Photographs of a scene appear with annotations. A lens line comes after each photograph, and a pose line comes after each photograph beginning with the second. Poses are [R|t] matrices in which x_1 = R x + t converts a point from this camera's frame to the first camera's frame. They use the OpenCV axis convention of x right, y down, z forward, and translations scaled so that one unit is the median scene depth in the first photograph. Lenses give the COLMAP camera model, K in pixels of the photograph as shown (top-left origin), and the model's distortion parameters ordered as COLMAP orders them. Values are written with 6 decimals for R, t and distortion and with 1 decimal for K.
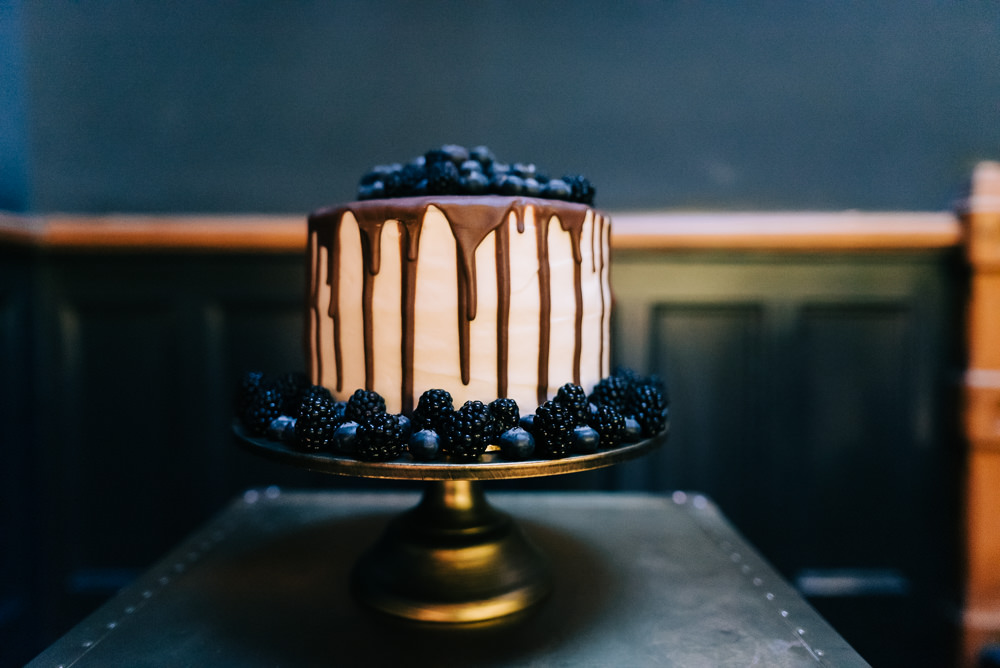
lens RADIAL K [[692.0, 0, 499.6], [0, 692.0, 334.3], [0, 0, 1]] dist [-0.002201, -0.000284]
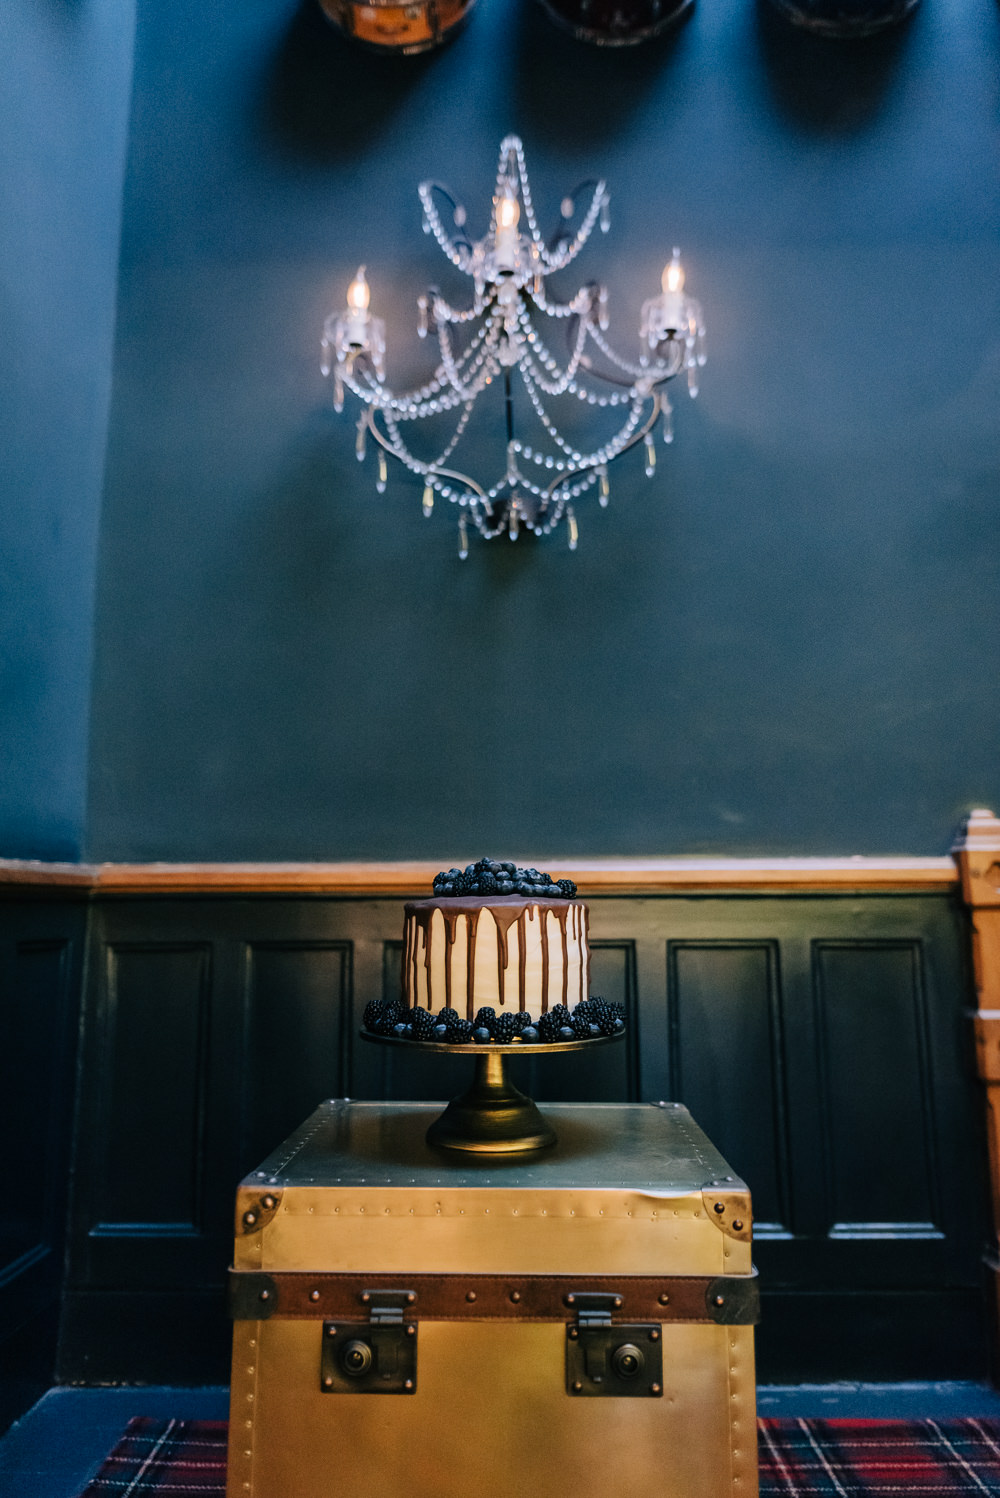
lens RADIAL K [[1092.4, 0, 513.8], [0, 1092.4, 754.0], [0, 0, 1]] dist [0.011557, 0.002323]
pose [[0.999944, -0.006312, -0.008441, 0.010572], [0.004568, 0.981269, -0.192590, -0.020614], [0.009498, 0.192541, 0.981243, -1.943924]]
